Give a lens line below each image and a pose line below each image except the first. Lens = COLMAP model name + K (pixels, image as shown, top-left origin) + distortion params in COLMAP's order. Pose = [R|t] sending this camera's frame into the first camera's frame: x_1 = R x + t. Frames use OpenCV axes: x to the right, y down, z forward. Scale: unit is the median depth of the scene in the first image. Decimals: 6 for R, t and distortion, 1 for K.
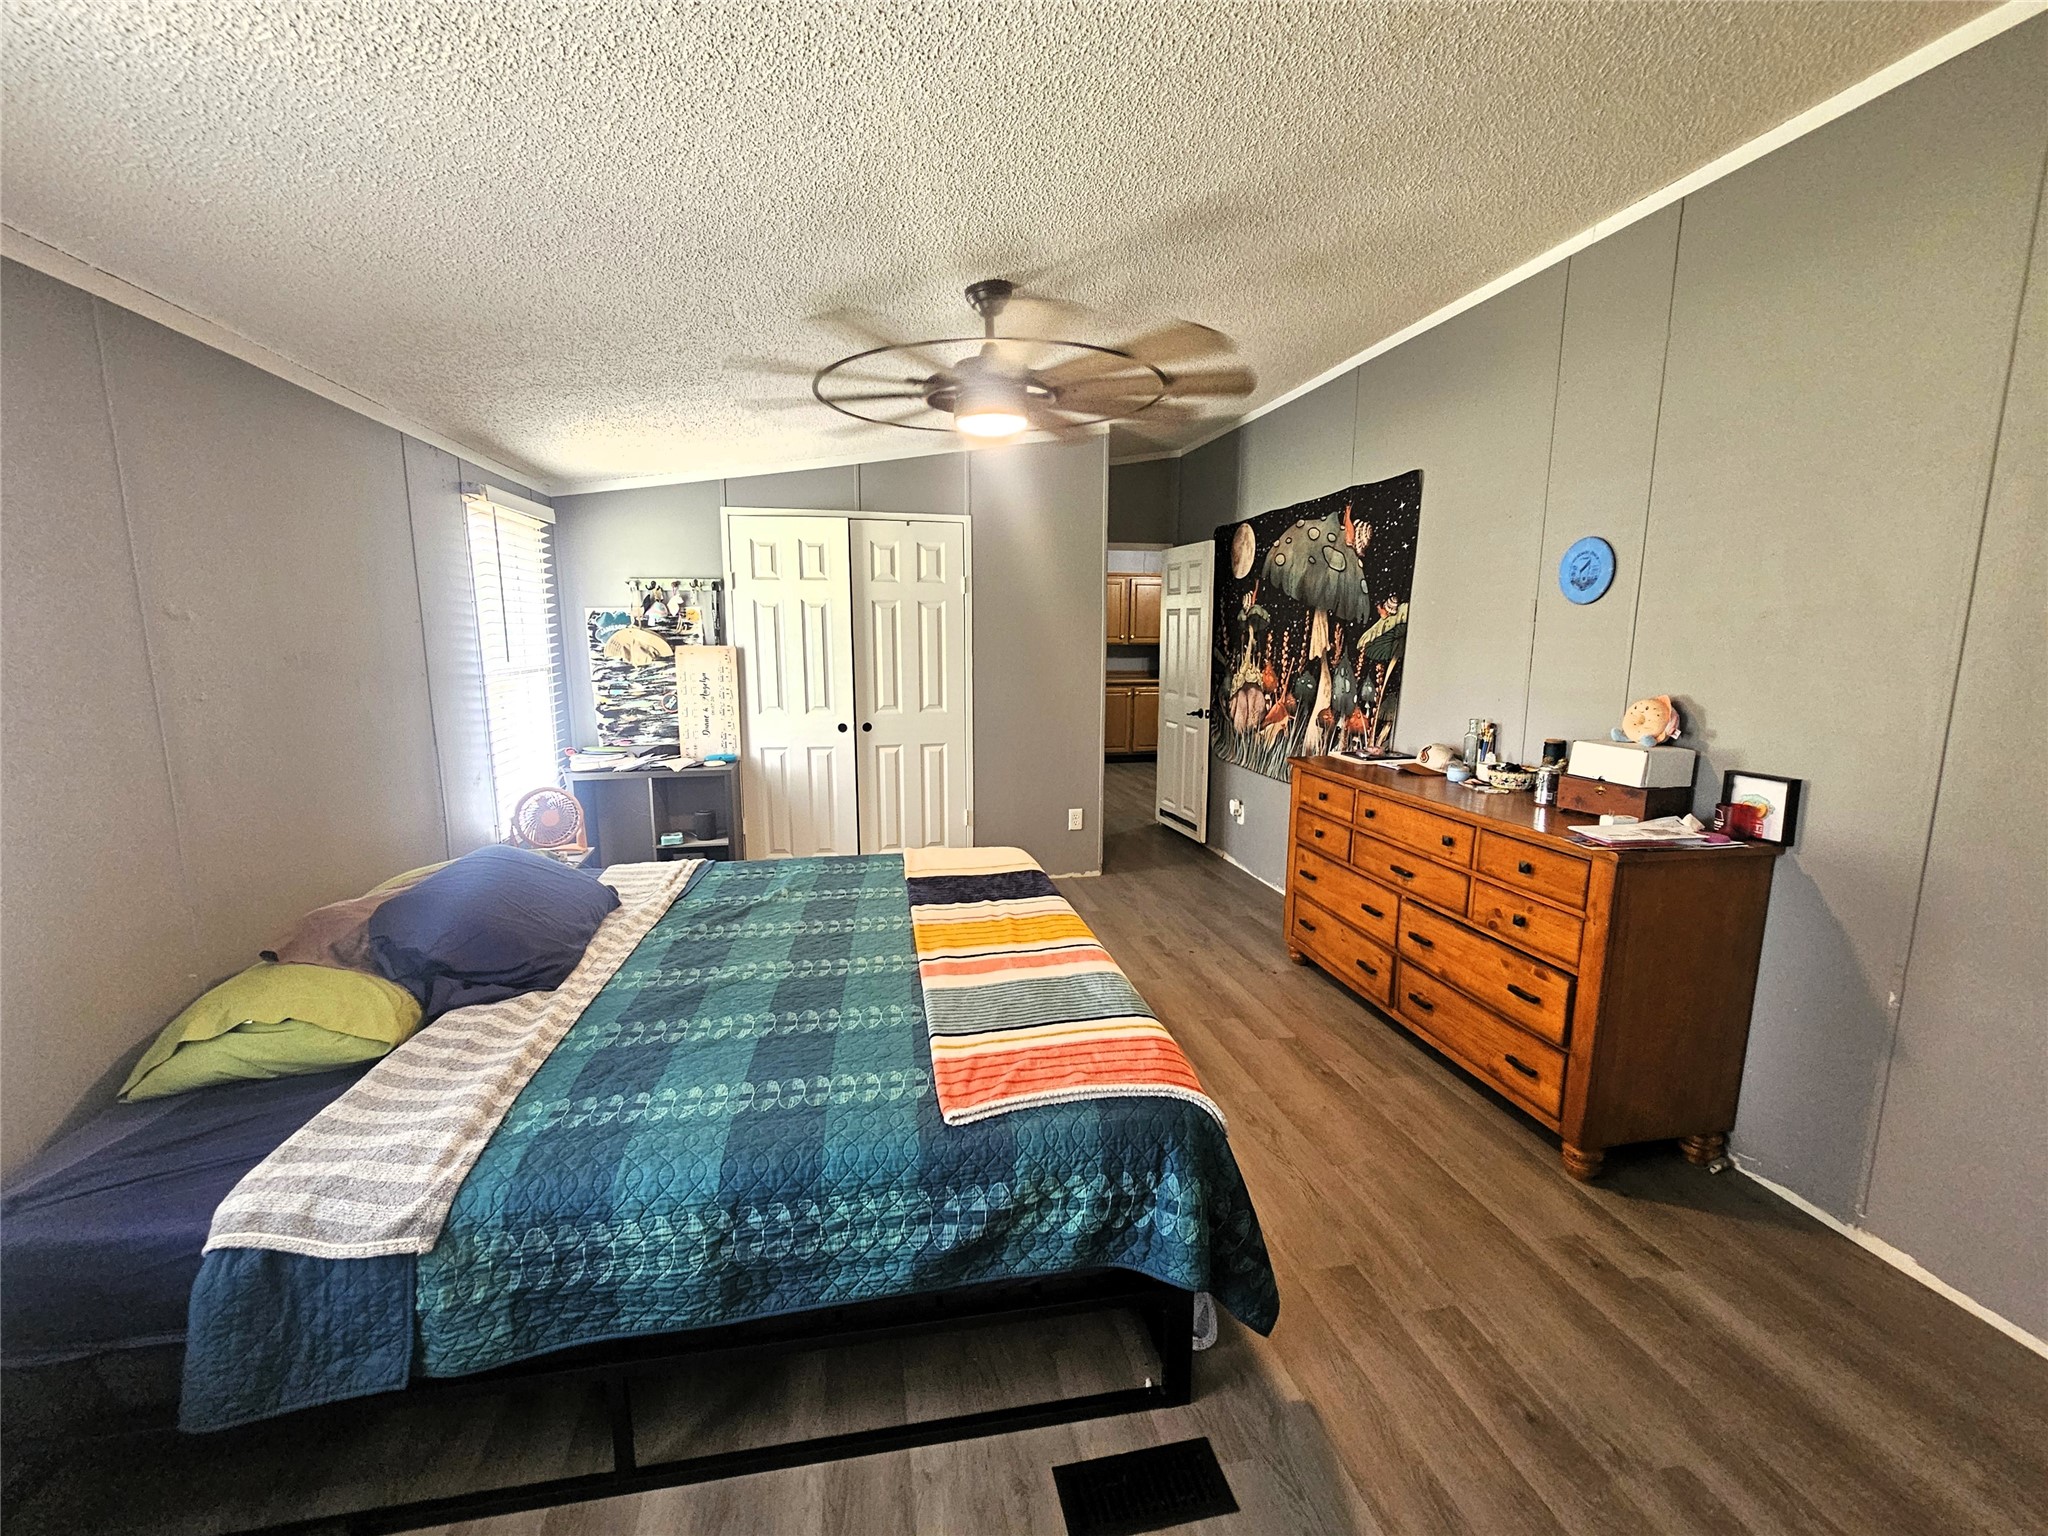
lens RADIAL K [[853.1, 0, 1030.5], [0, 853.1, 770.2], [0, 0, 1]] dist [-0.003340, 0.001470]
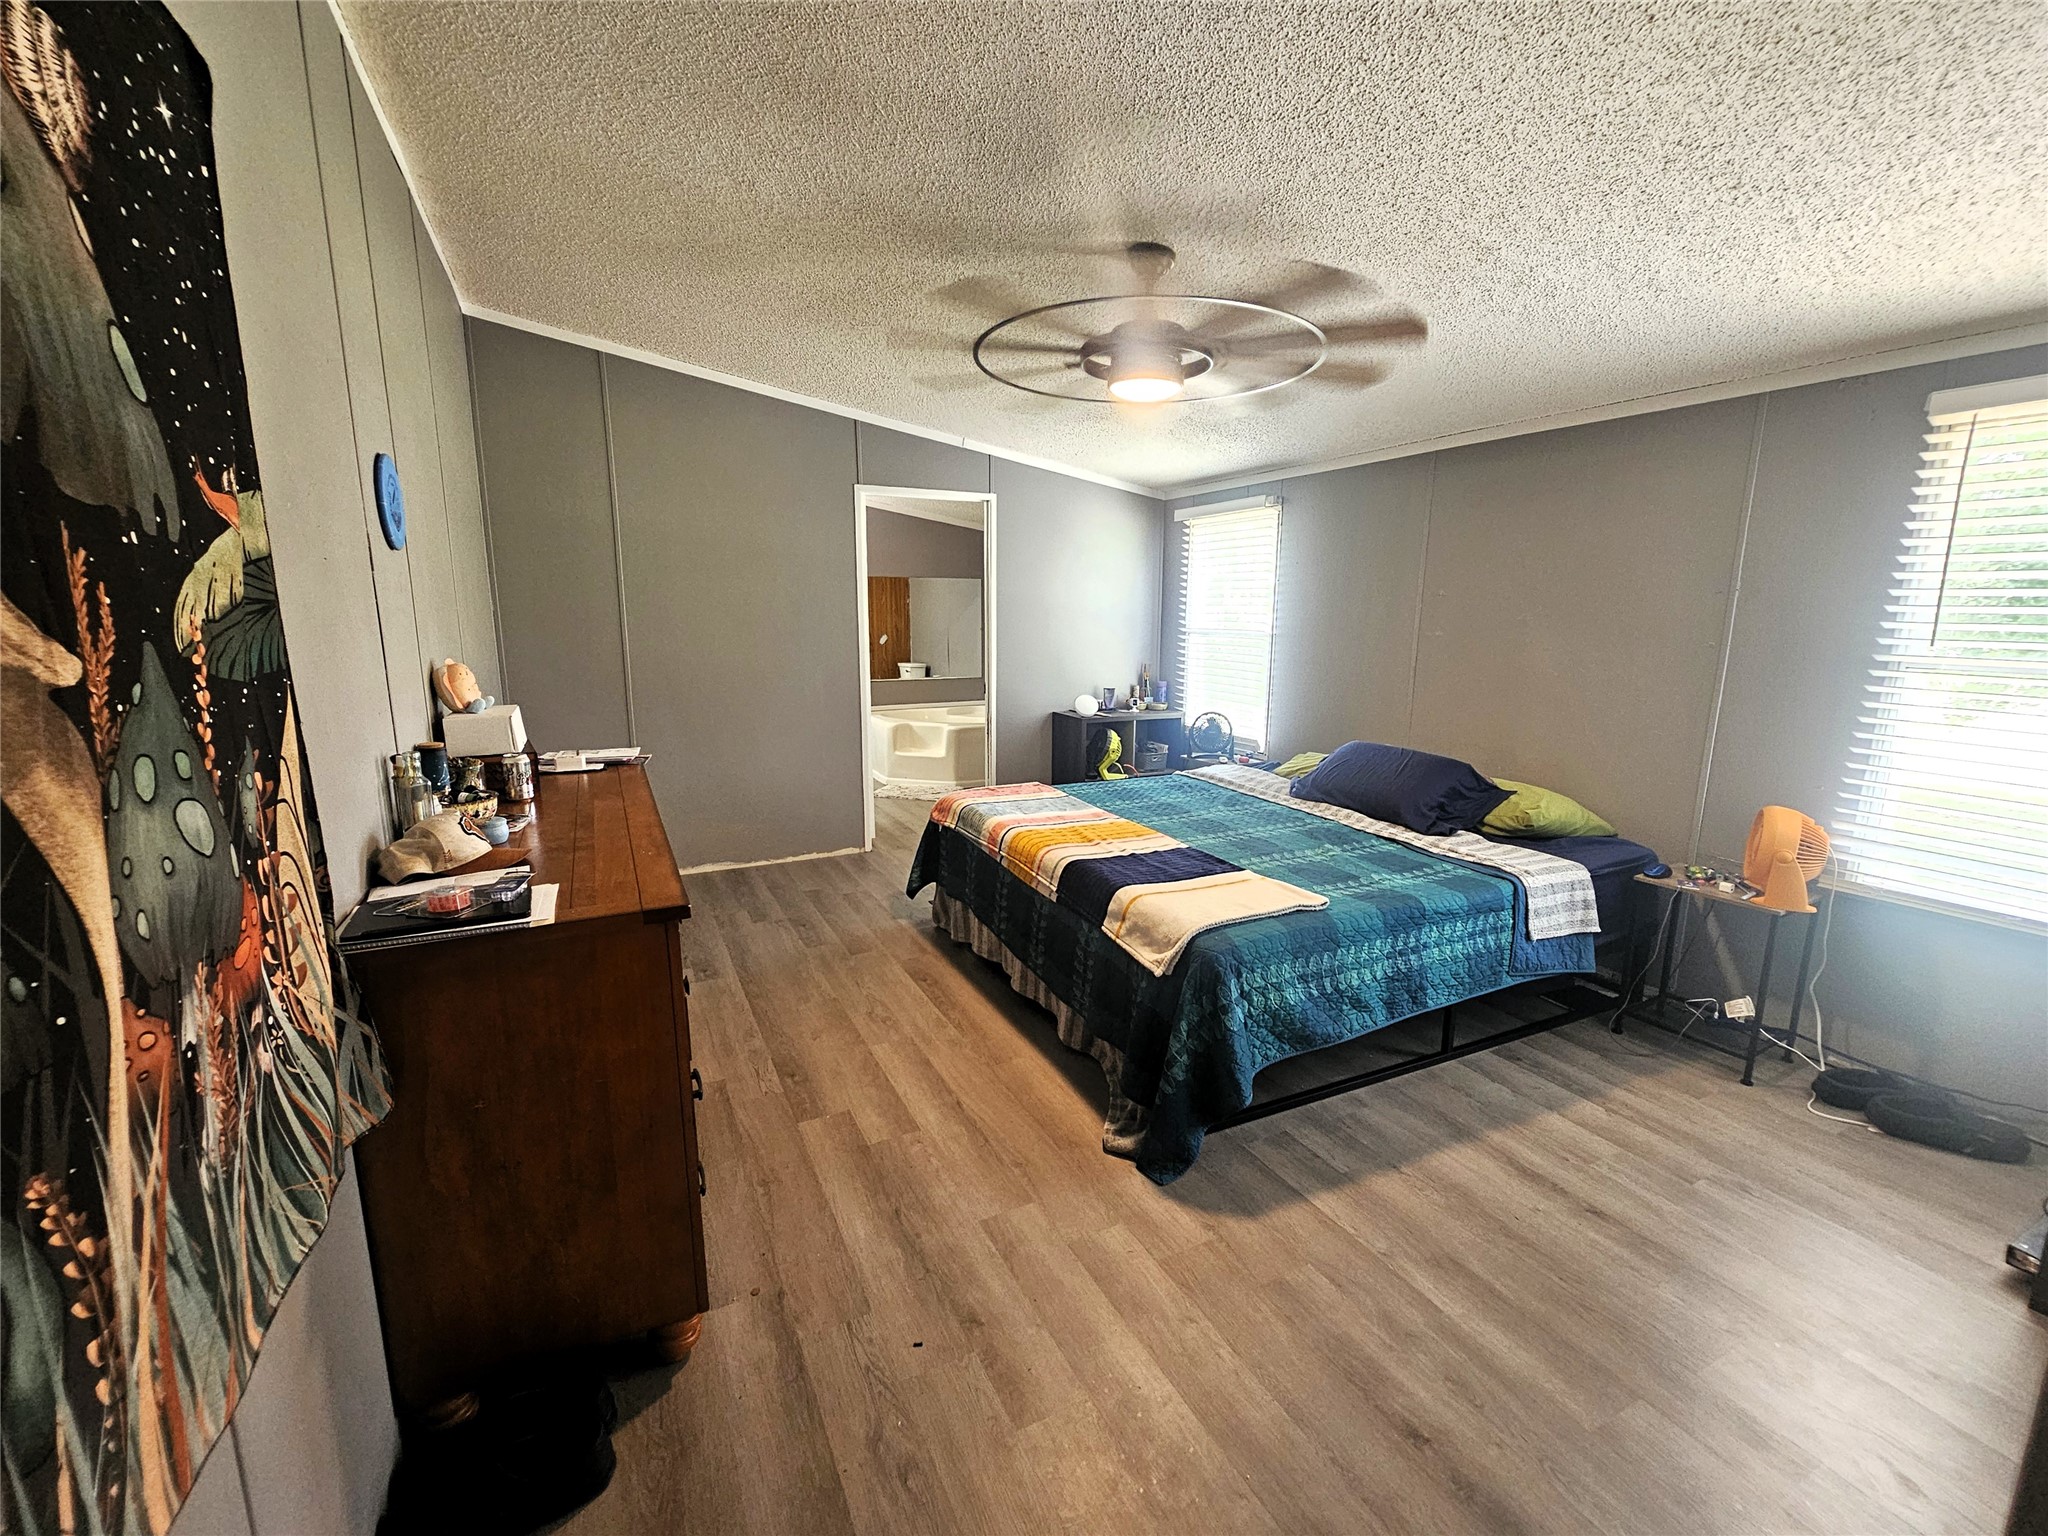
lens RADIAL K [[853.1, 0, 1022.4], [0, 853.1, 766.9], [0, 0, 1]] dist [-0.003340, 0.001470]
pose [[-0.965657, 0.050460, -0.254872, 0.304090], [-0.037504, 0.943614, 0.328915, -0.262678], [0.257098, 0.327178, -0.909316, 1.701360]]
